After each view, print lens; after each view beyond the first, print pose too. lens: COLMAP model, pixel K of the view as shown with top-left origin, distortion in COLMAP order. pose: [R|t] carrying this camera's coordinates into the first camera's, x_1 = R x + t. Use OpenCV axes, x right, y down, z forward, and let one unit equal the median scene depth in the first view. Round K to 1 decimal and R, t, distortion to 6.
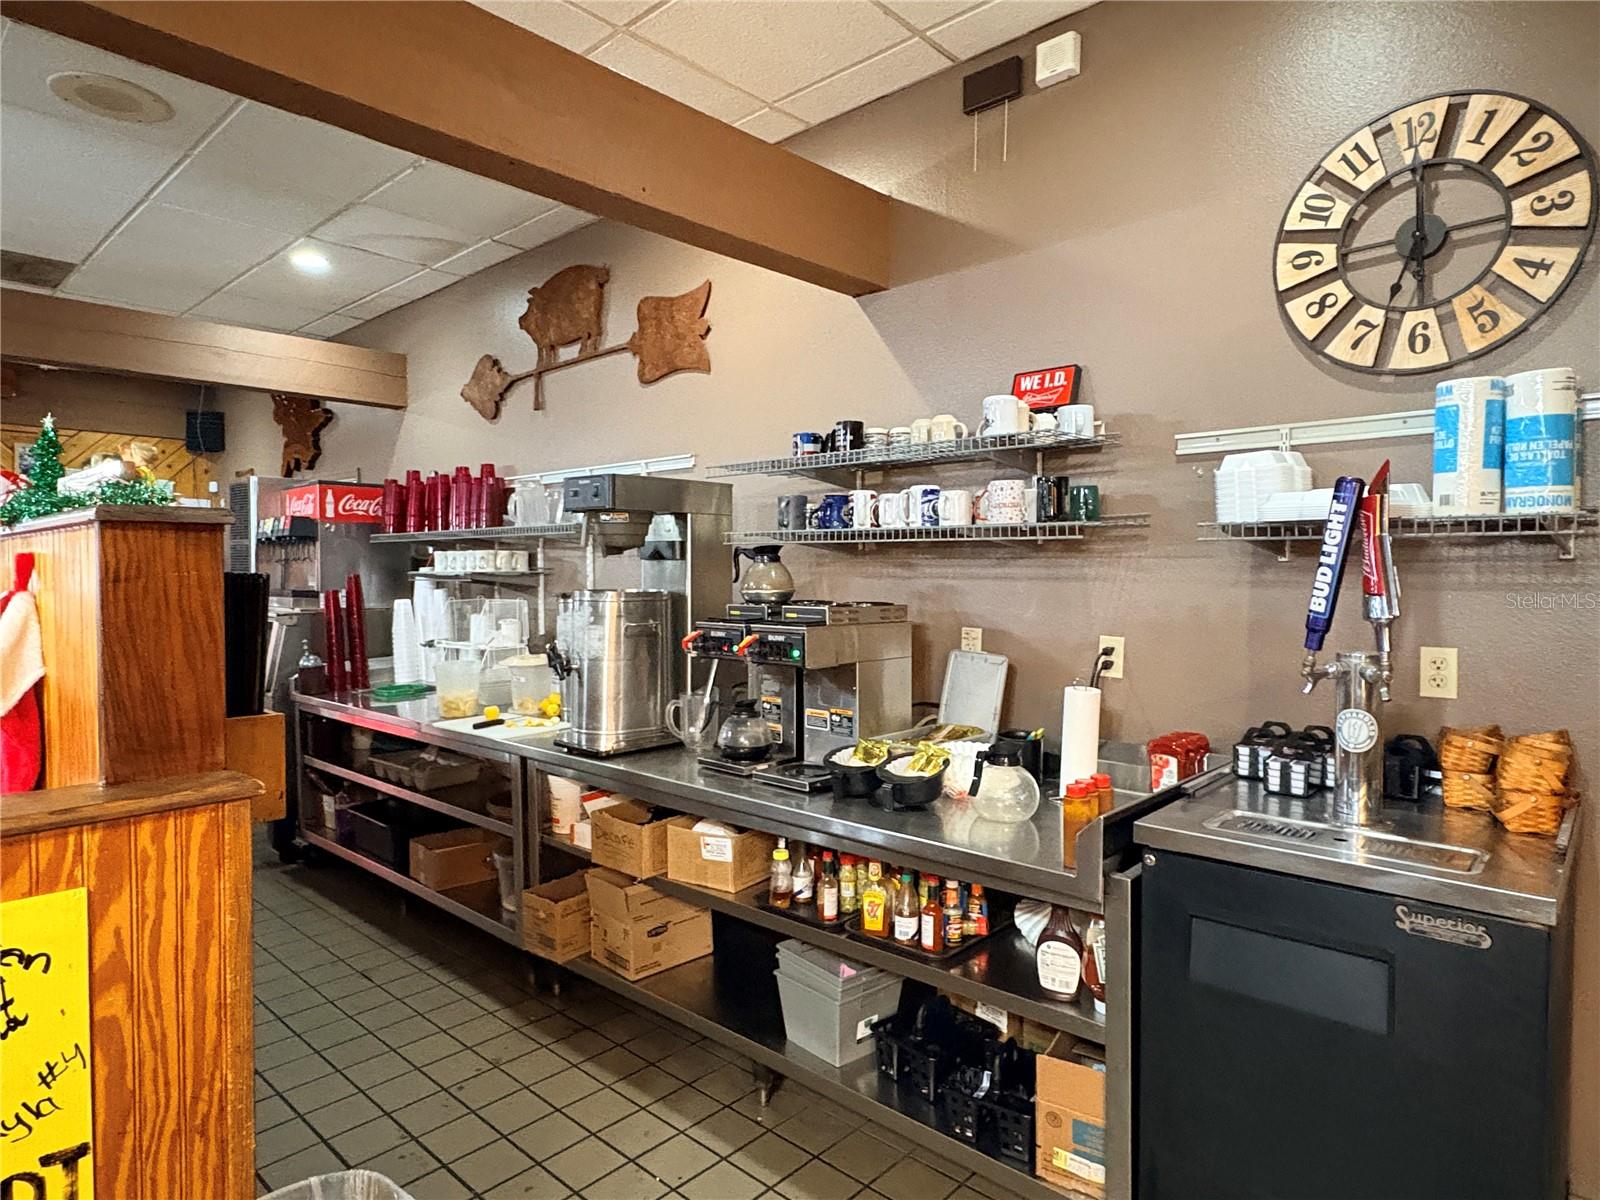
lens RADIAL K [[934.7, 0, 786.8], [0, 934.7, 598.4], [0, 0, 1]] dist [-0.001157, 0.000934]
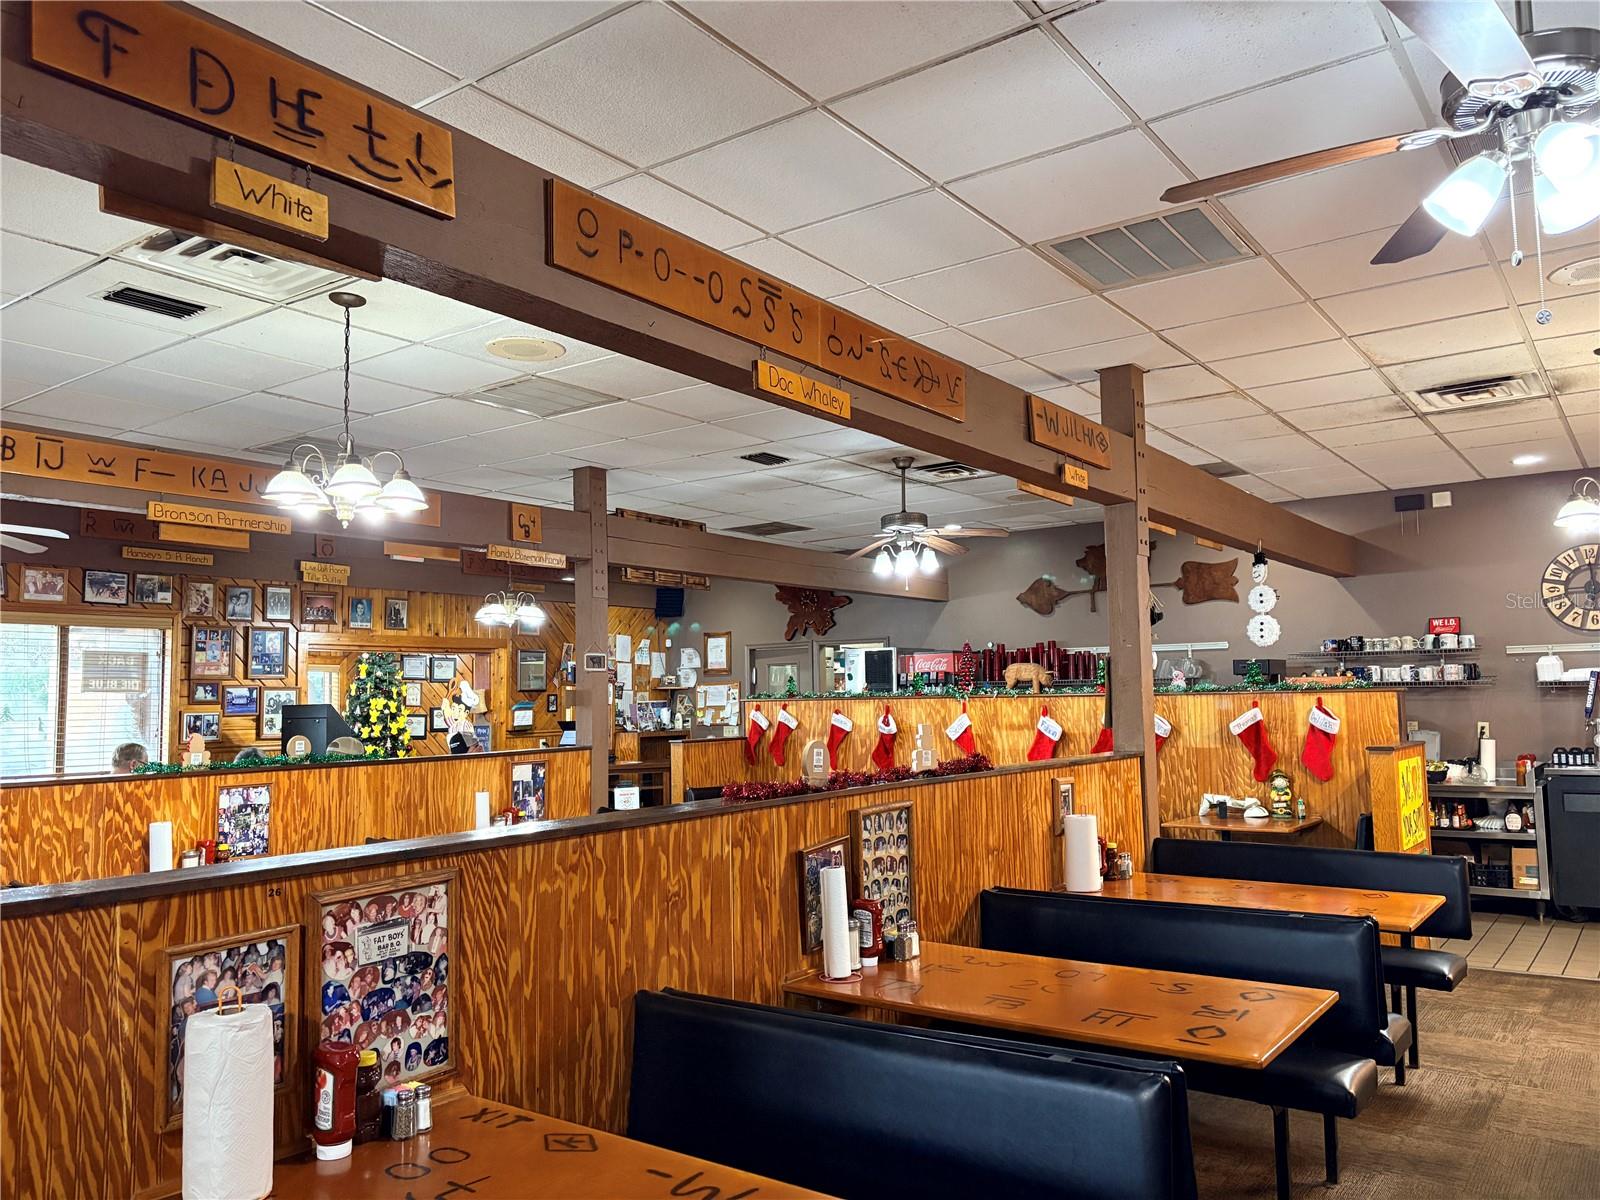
lens RADIAL K [[1192.8, 0, 811.9], [0, 1192.8, 604.2], [0, 0, 1]] dist [0.050075, -0.019878]
pose [[0.992836, -0.009561, 0.119105, -2.203798], [0.022701, 0.993732, -0.109462, 0.046857], [-0.117312, 0.111382, 0.986829, -2.470271]]
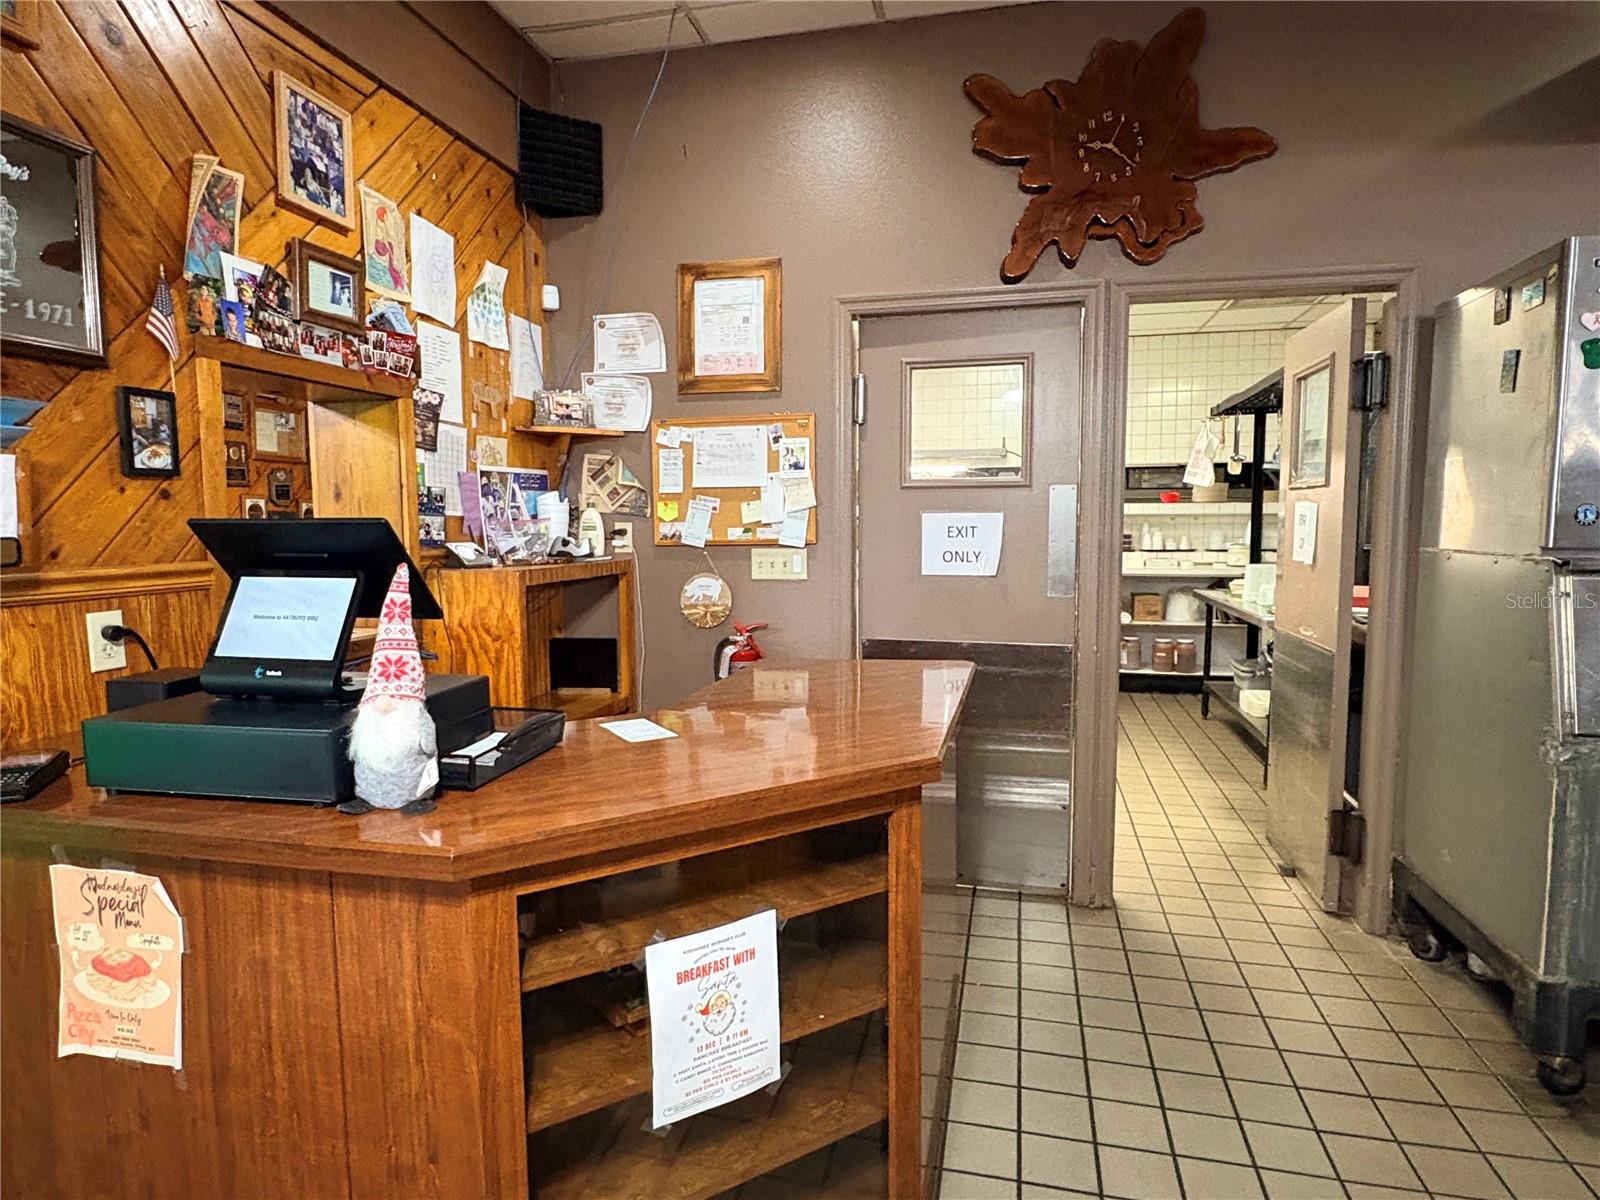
lens RADIAL K [[934.7, 0, 793.2], [0, 934.7, 598.2], [0, 0, 1]] dist [-0.001157, 0.000934]
pose [[0.870766, -0.045937, 0.489548, -2.629746], [0.018105, 0.997947, 0.061440, -0.018736], [-0.491365, -0.044636, 0.869809, 1.905237]]
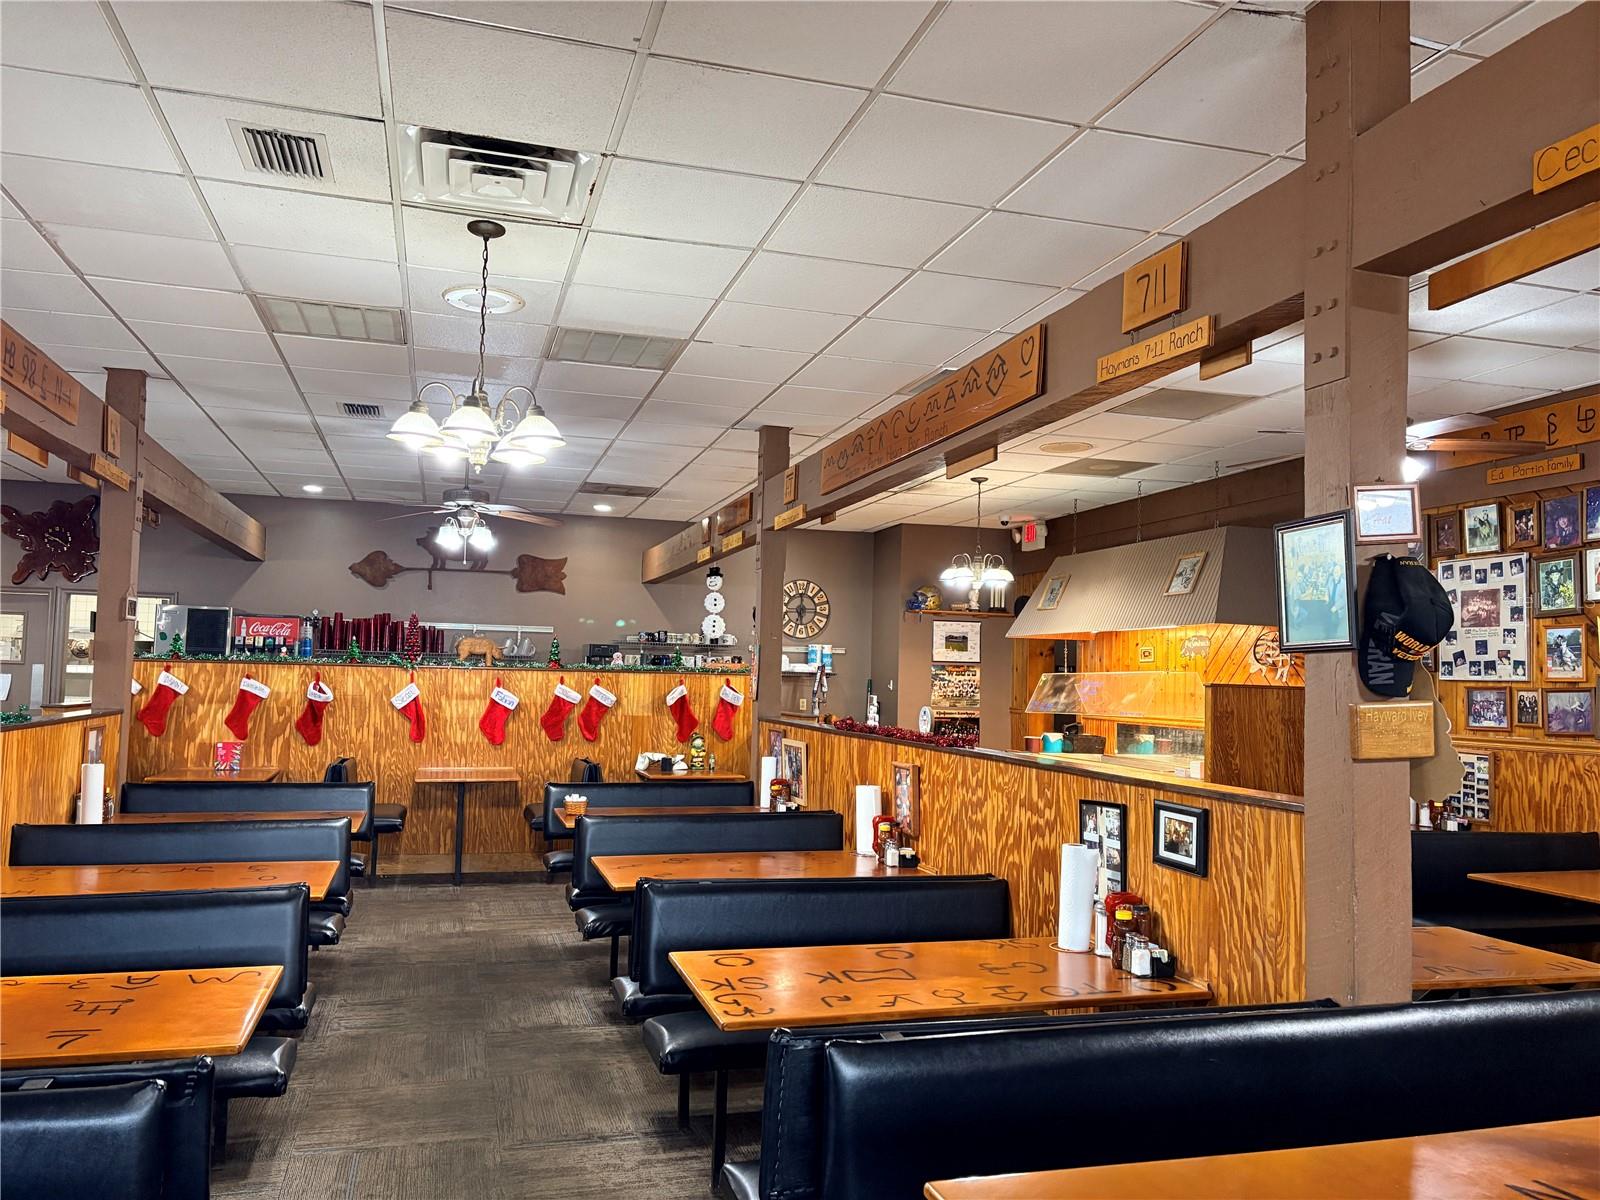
lens RADIAL K [[1192.8, 0, 805.7], [0, 1192.8, 607.7], [0, 0, 1]] dist [0.050075, -0.019878]
pose [[0.494682, 0.061842, 0.866871, -4.100124], [0.002152, 0.997375, -0.072381, 0.029514], [-0.869071, 0.037671, 0.493250, -1.786372]]
